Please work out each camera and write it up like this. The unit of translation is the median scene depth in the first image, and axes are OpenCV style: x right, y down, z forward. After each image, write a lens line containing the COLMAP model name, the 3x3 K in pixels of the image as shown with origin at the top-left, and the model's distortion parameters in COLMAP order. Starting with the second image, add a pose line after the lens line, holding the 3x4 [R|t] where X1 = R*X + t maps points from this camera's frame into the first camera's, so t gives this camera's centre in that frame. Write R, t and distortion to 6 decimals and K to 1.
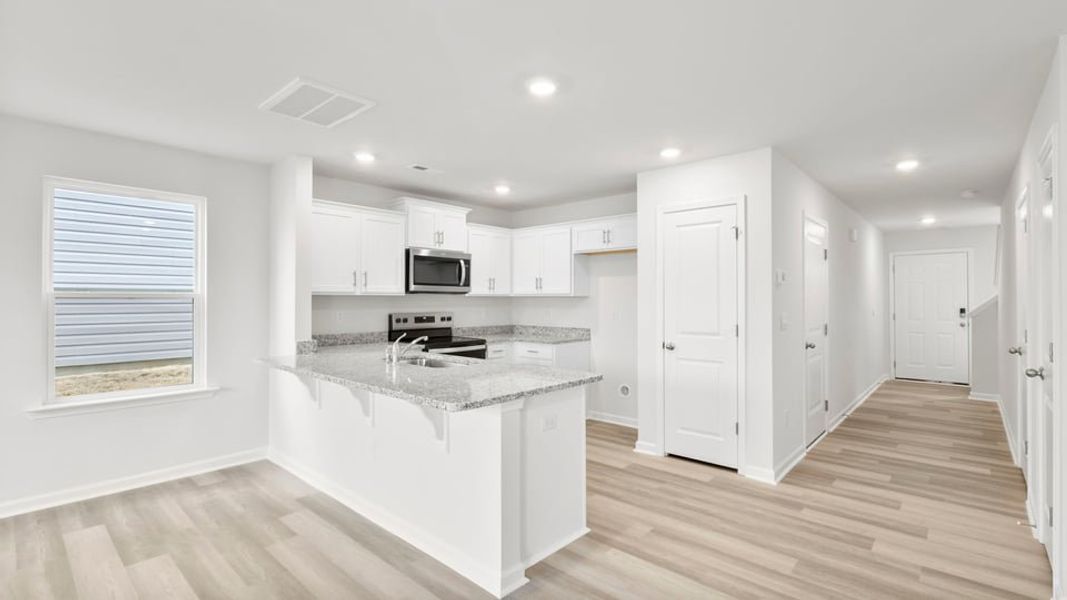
lens RADIAL K [[482.1, 0, 533.5], [0, 482.1, 300.0], [0, 0, 1]] dist [-0.002349, -0.000007]
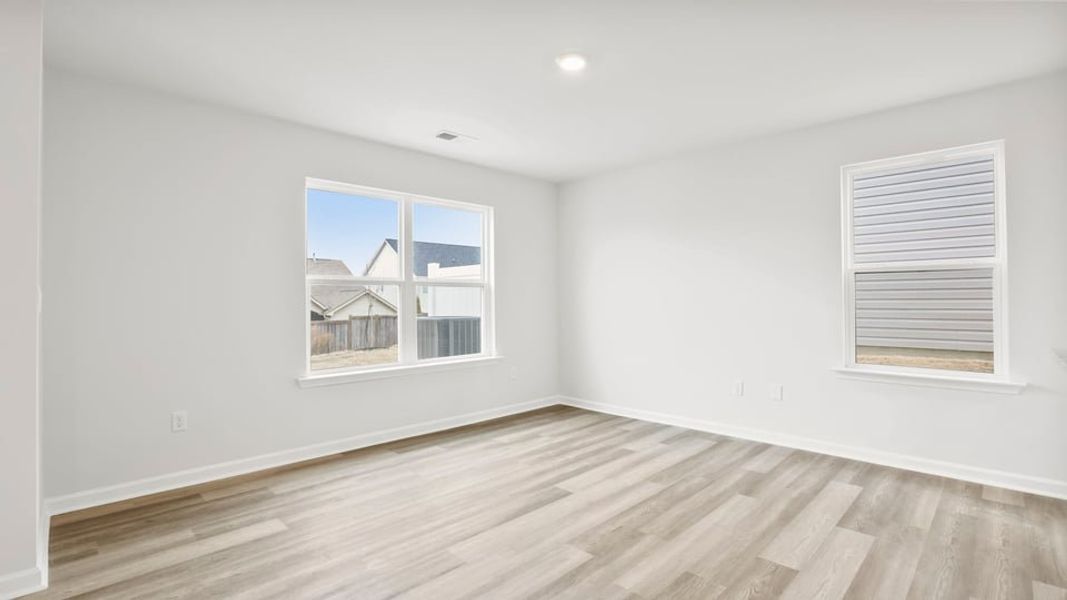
lens RADIAL K [[473.5, 0, 533.5], [0, 473.5, 300.0], [0, 0, 1]] dist [-0.030859, 0.000063]
pose [[-0.062928, -0.004673, -0.998007, 0.085940], [0.004250, 0.999979, -0.004950, 0.039364], [0.998009, -0.004553, -0.062907, 0.212633]]
